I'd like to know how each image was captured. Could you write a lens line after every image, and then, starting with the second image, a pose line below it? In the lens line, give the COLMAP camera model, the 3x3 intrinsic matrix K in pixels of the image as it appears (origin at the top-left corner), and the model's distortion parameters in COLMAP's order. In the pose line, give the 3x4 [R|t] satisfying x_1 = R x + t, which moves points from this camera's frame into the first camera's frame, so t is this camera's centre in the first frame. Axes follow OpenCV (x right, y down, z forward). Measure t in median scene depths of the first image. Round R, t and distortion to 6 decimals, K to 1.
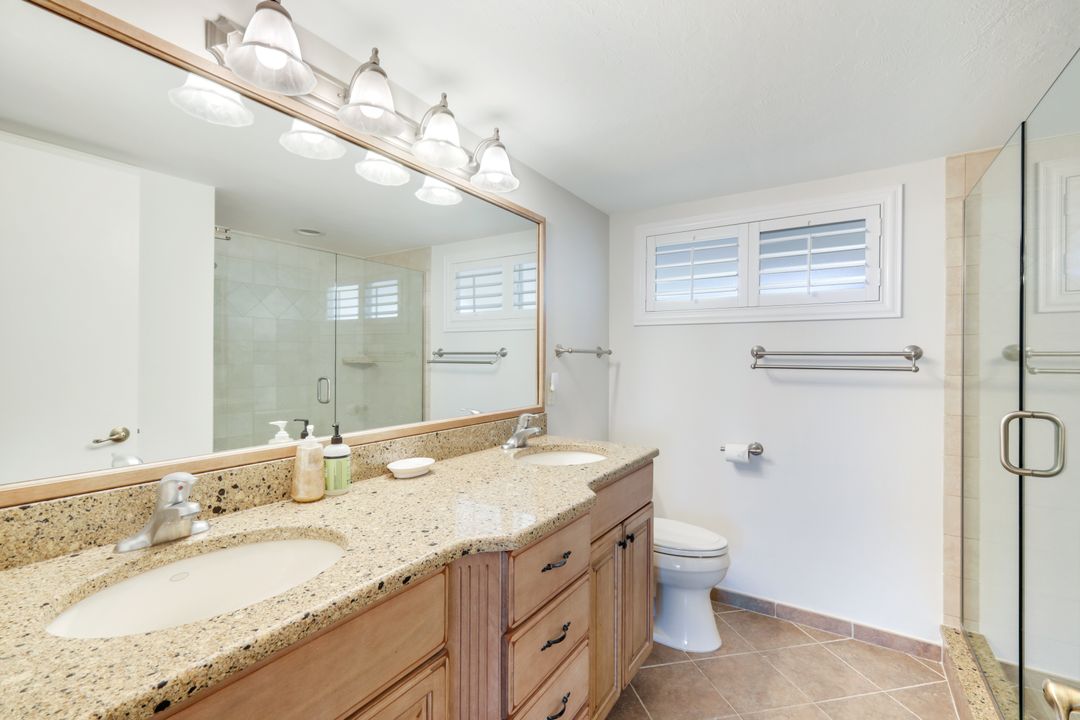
lens RADIAL K [[475.0, 0, 538.9], [0, 475.0, 358.5], [0, 0, 1]] dist [0.006116, 0.000568]
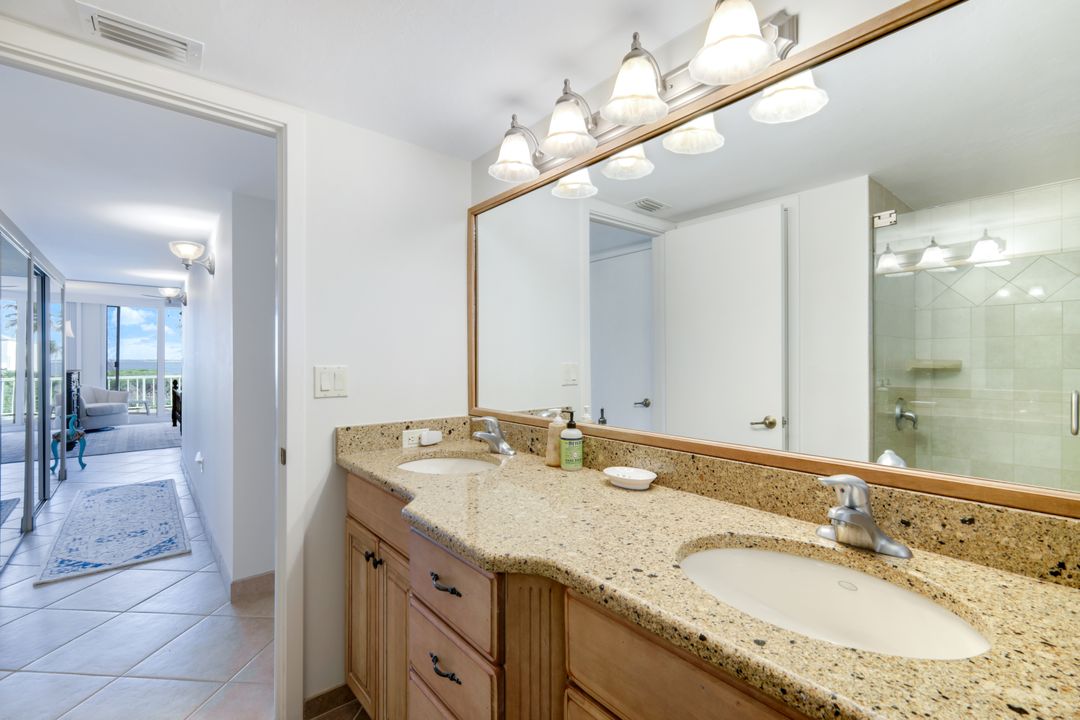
lens RADIAL K [[475.0, 0, 538.9], [0, 475.0, 358.5], [0, 0, 1]] dist [0.006116, 0.000568]
pose [[-0.291016, -0.005698, -0.956701, 0.750090], [-0.002265, 0.999984, -0.005267, 0.009963], [0.956715, 0.000634, -0.291024, 1.276578]]
